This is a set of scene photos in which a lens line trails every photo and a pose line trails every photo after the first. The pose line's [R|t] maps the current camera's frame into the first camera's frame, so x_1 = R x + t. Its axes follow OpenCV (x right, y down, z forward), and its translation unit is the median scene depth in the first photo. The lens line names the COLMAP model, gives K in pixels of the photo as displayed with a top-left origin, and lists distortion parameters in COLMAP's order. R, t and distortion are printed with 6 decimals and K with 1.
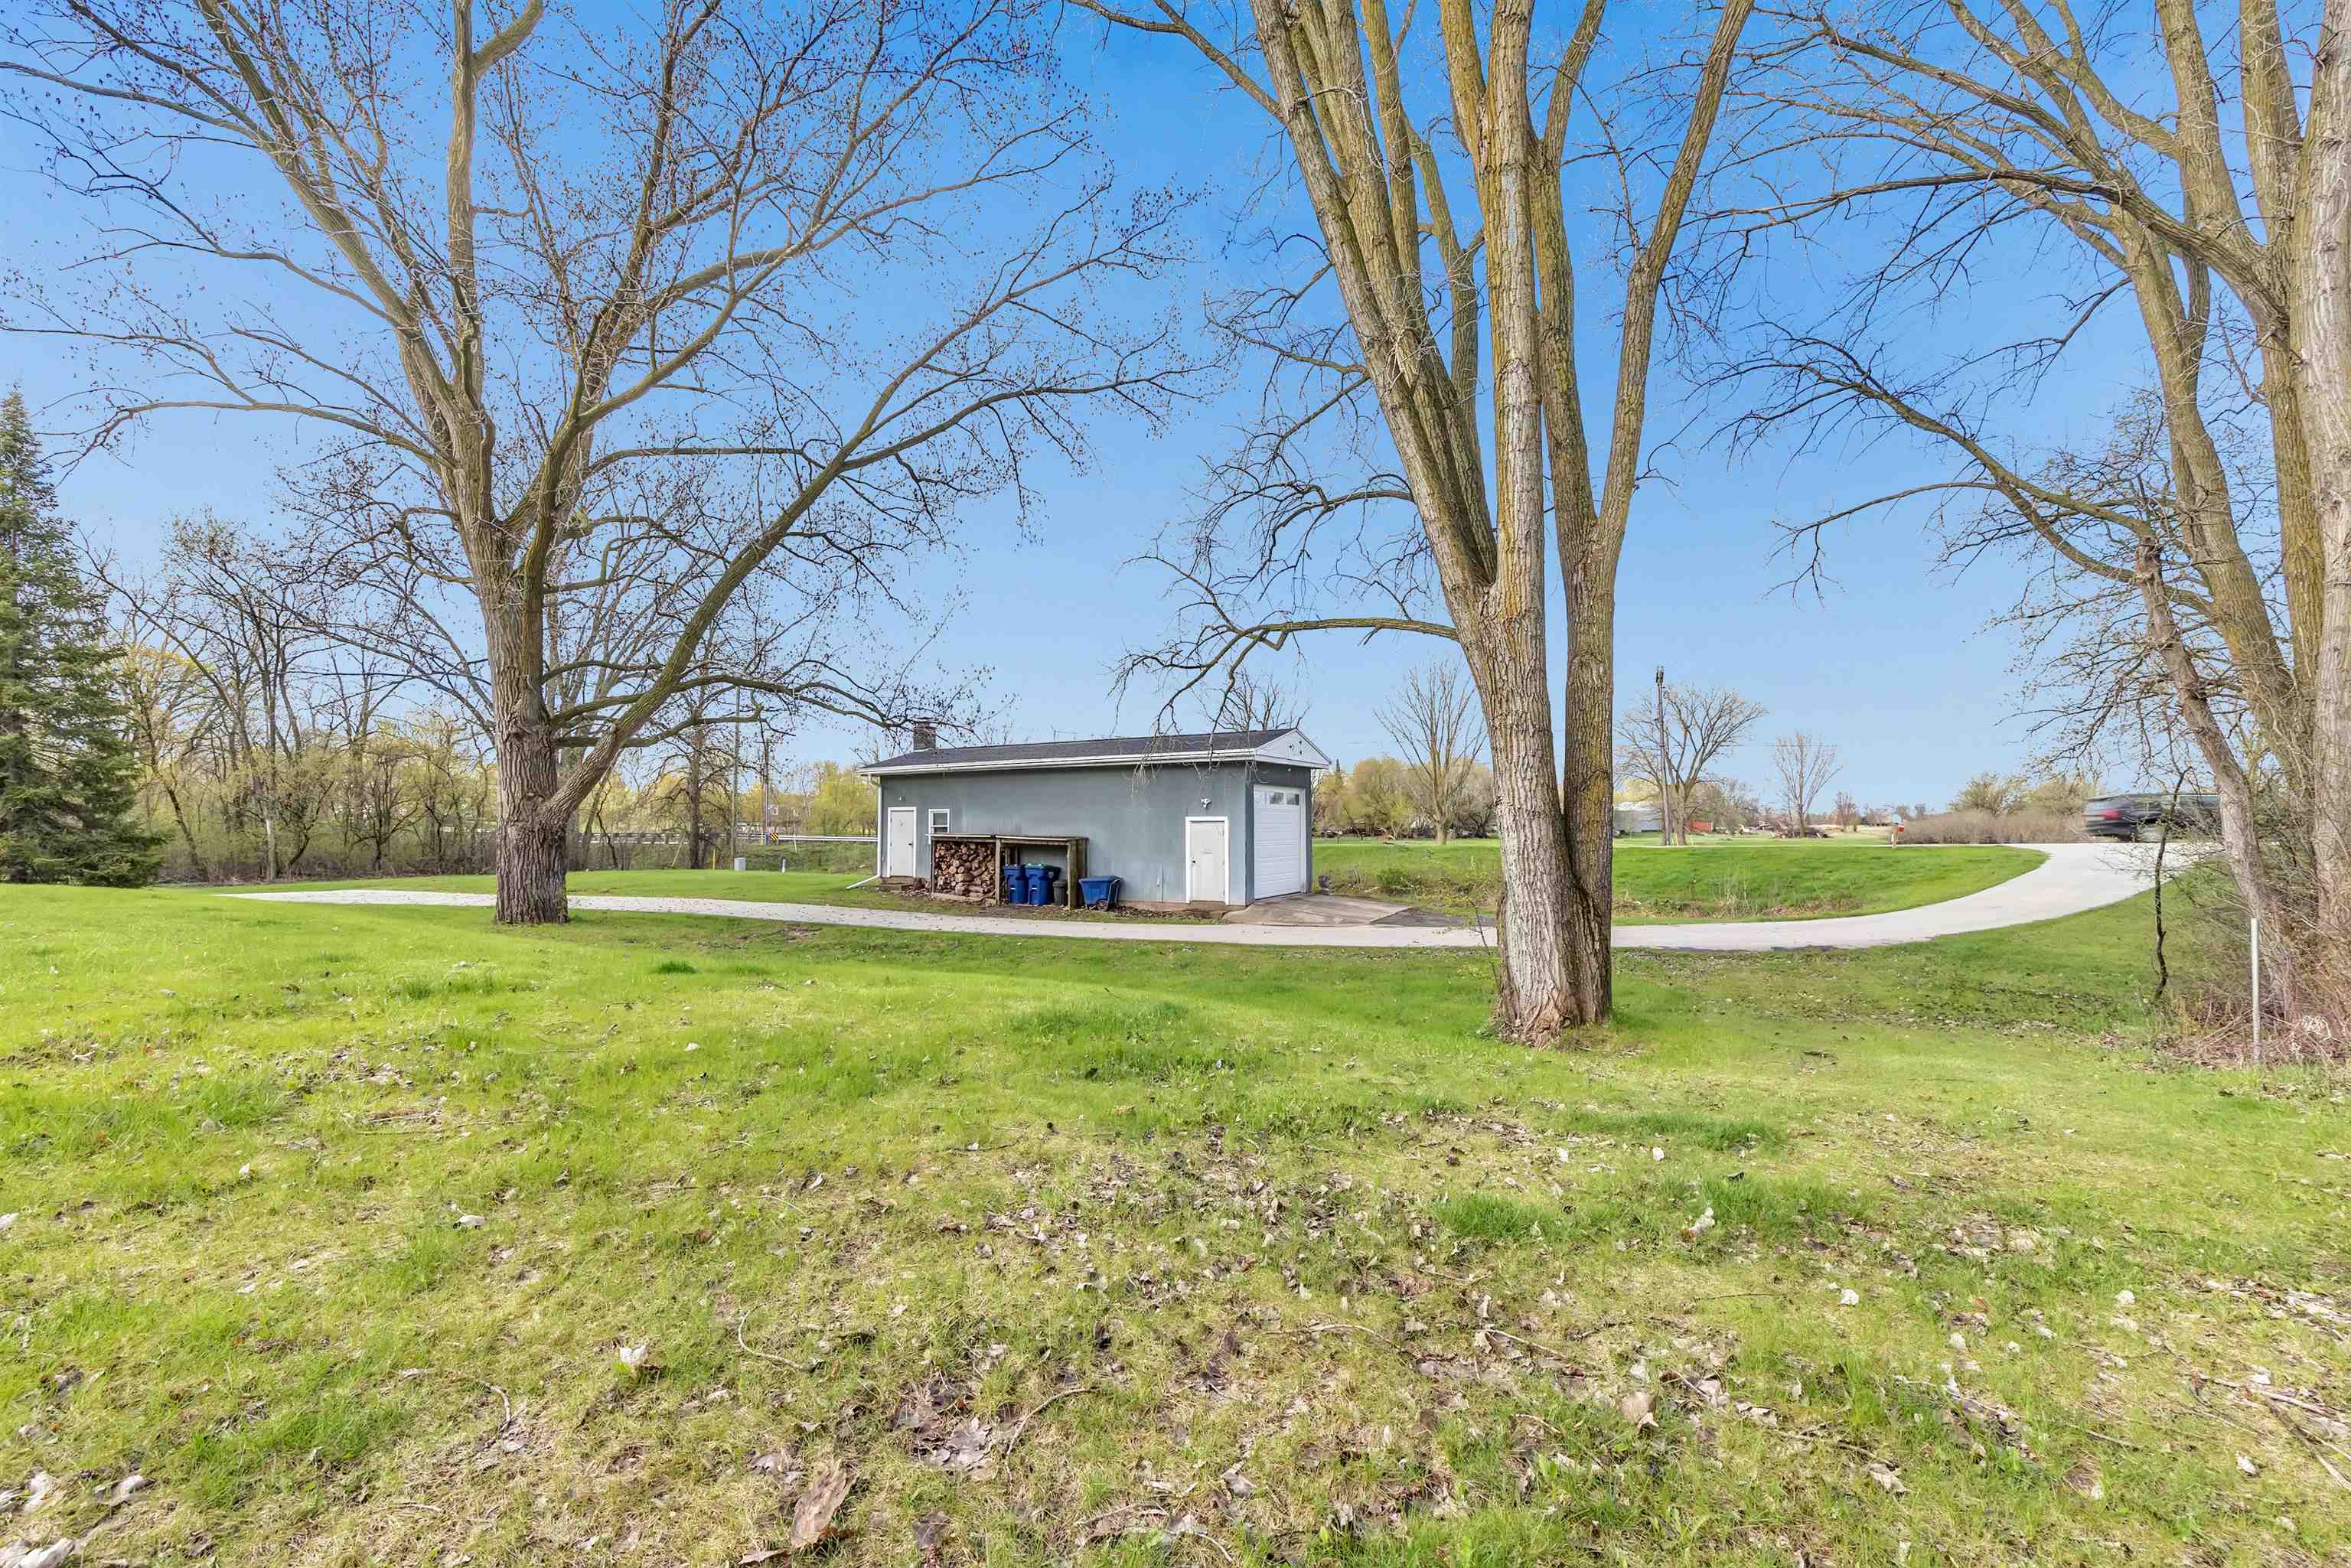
lens RADIAL K [[948.9, 0, 1179.1], [0, 948.9, 781.9], [0, 0, 1]] dist [0.000490, 0.000067]
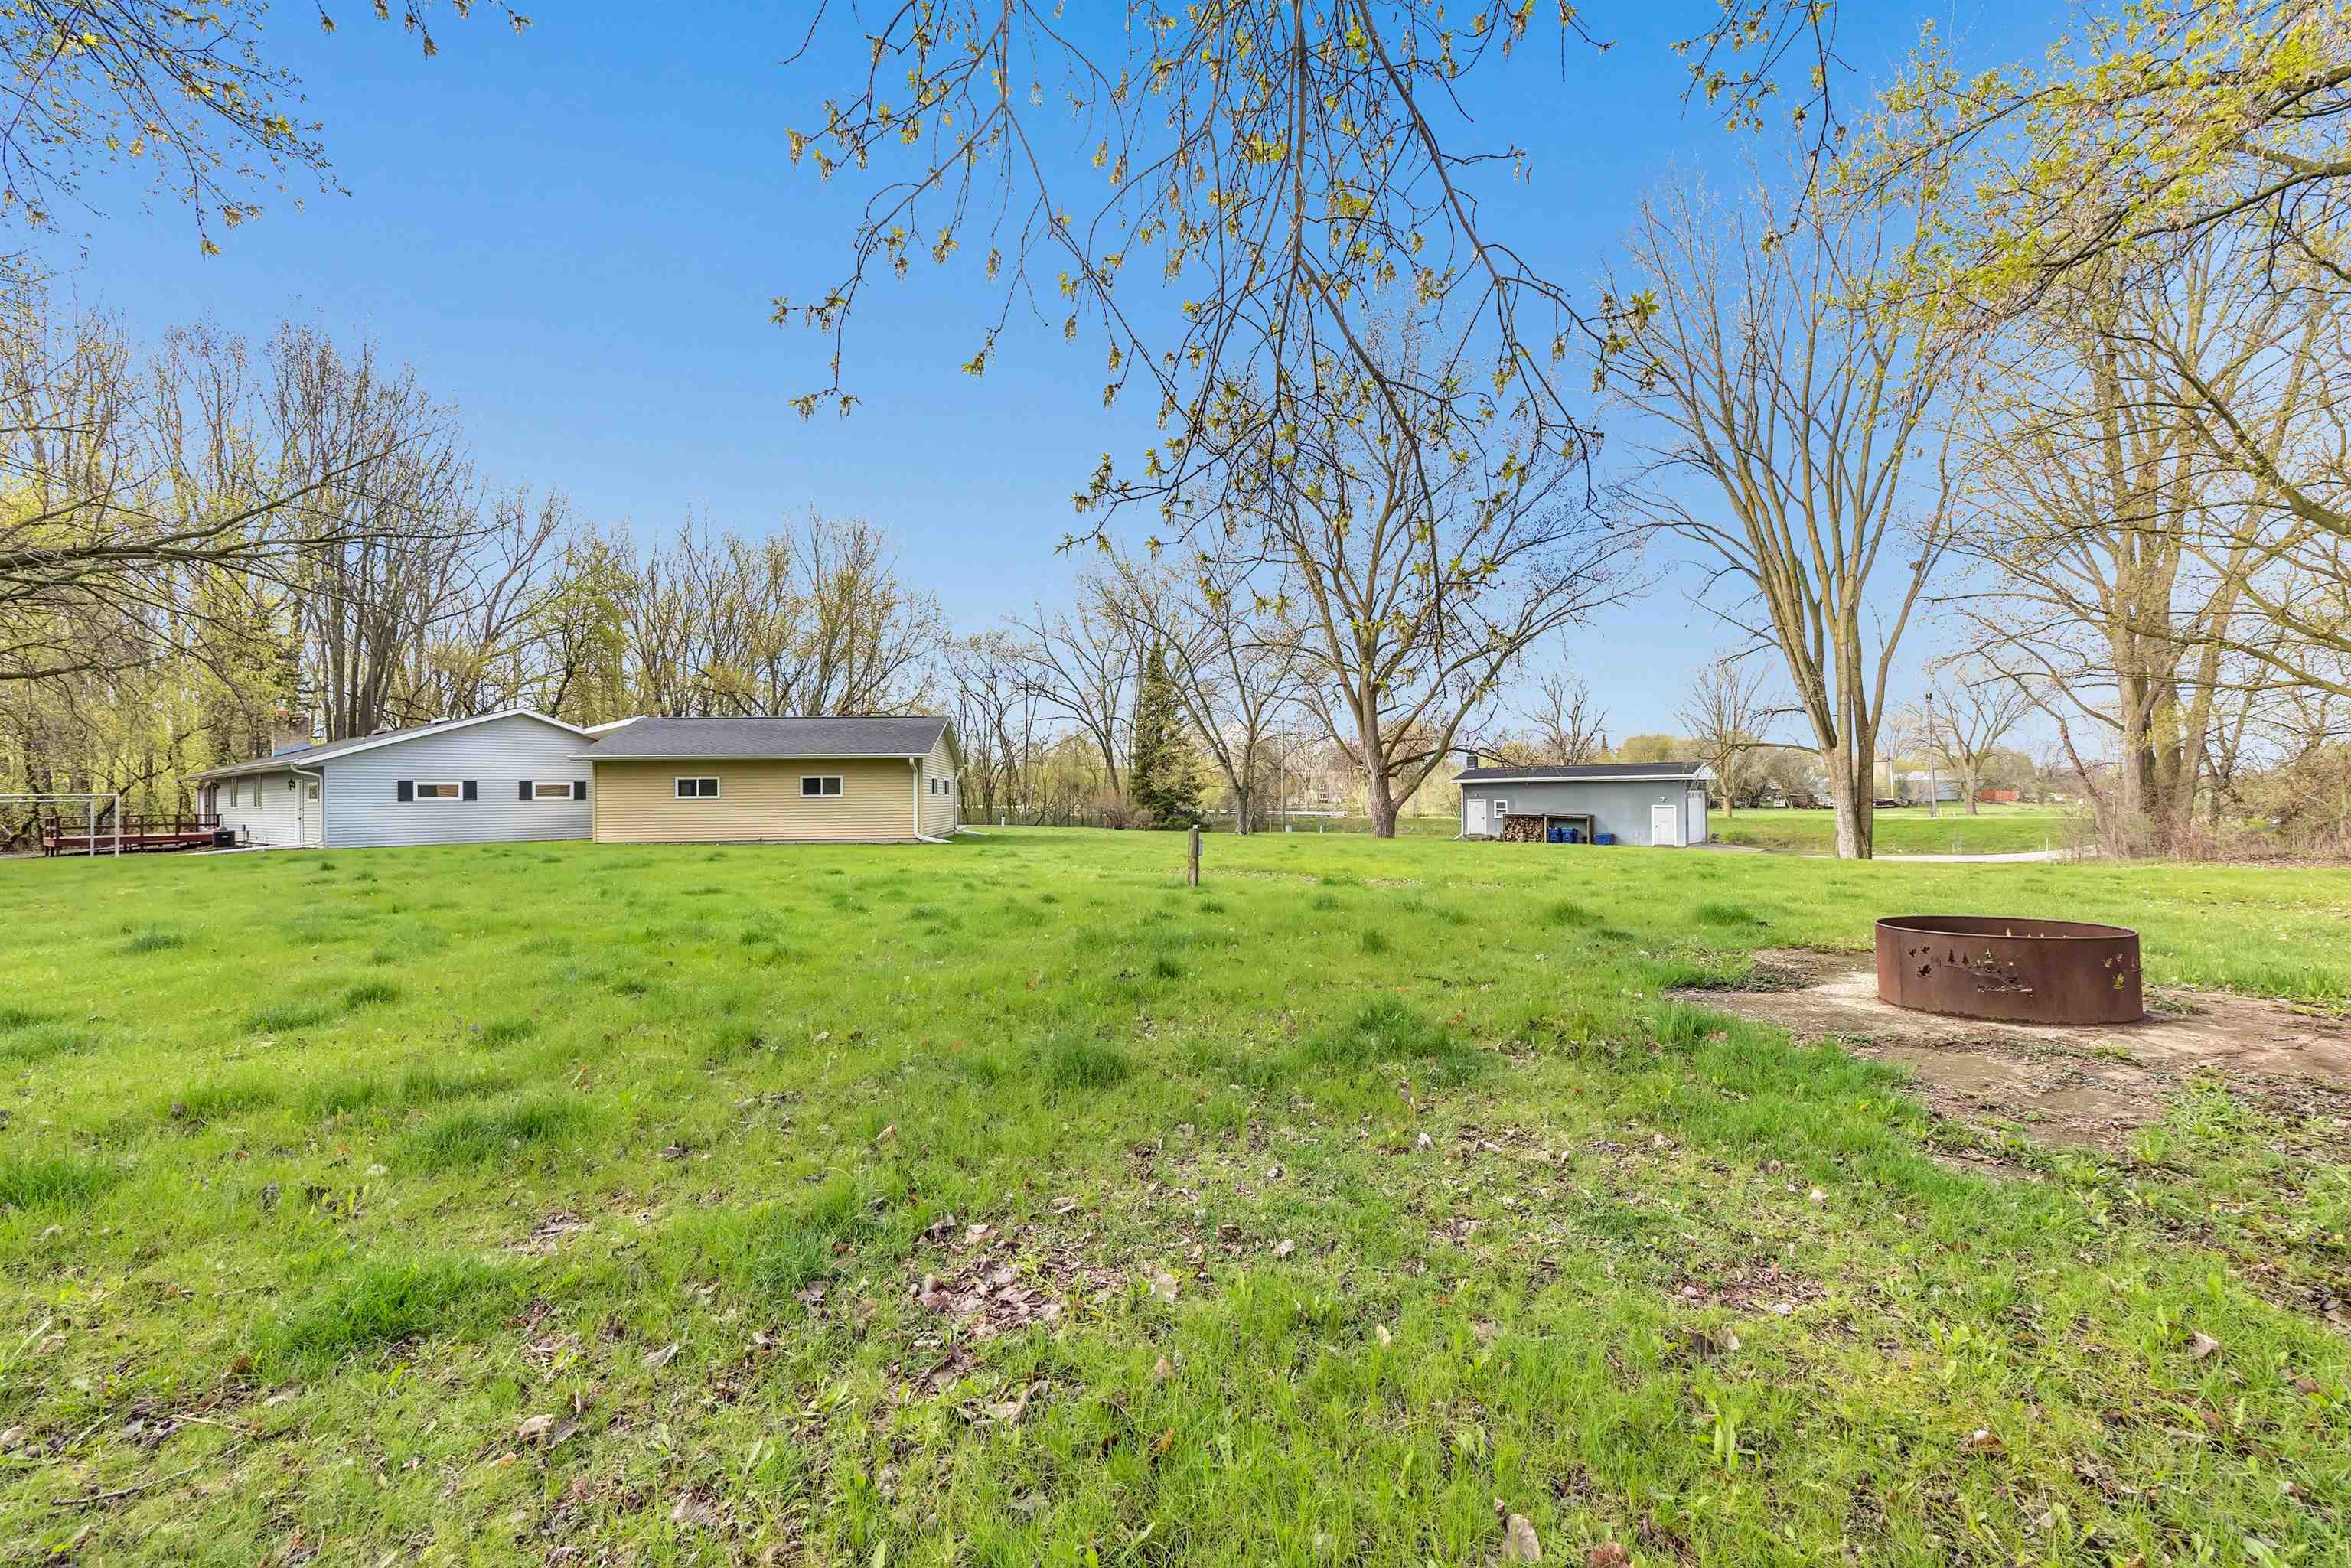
lens RADIAL K [[948.9, 0, 1169.2], [0, 948.9, 794.4], [0, 0, 1]] dist [0.000490, 0.000067]
pose [[0.973183, -0.007314, -0.229915, -0.526214], [0.017590, 0.998934, 0.042676, -0.092862], [0.229358, -0.045576, 0.972274, -1.248707]]
